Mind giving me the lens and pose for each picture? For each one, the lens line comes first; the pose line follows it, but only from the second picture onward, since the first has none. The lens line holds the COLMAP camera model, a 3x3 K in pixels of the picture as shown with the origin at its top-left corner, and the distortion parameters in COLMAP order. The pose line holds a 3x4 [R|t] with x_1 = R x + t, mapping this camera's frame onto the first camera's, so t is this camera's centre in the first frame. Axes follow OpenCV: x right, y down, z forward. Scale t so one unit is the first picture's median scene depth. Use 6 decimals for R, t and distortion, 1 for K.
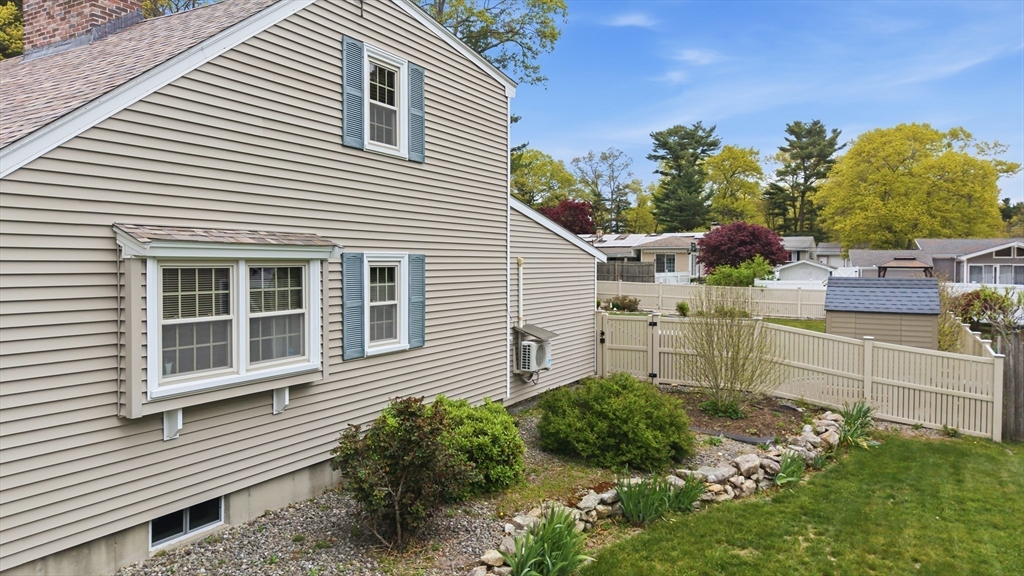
lens RADIAL K [[687.8, 0, 508.4], [0, 687.8, 290.0], [0, 0, 1]] dist [0.007931, -0.006845]
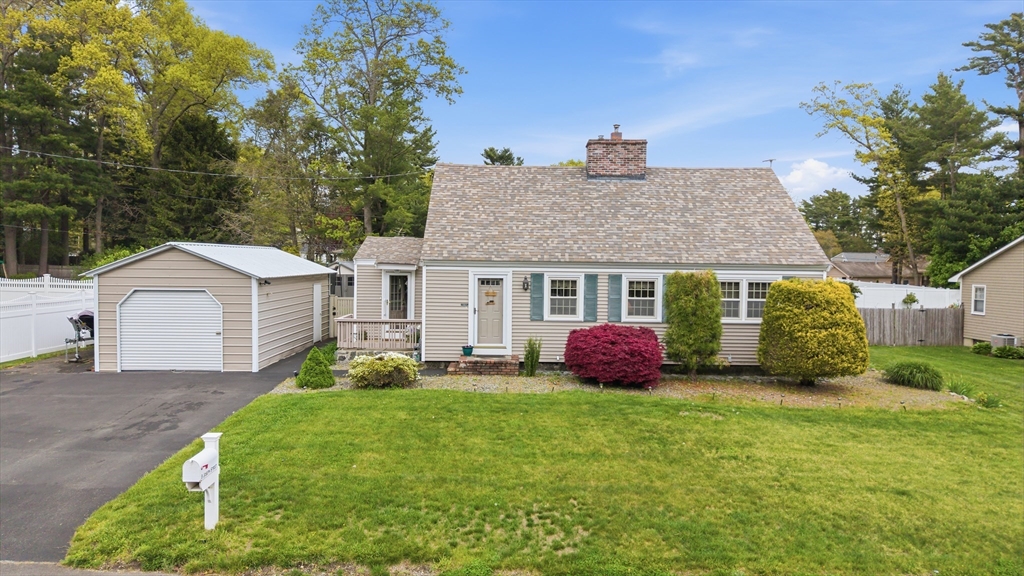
lens RADIAL K [[687.8, 0, 513.8], [0, 687.8, 288.9], [0, 0, 1]] dist [0.007931, -0.006845]
pose [[0.872022, -0.007023, 0.489416, -1.274288], [0.008984, 0.999958, -0.001657, -0.005137], [-0.489383, 0.005842, 0.872049, -0.455032]]
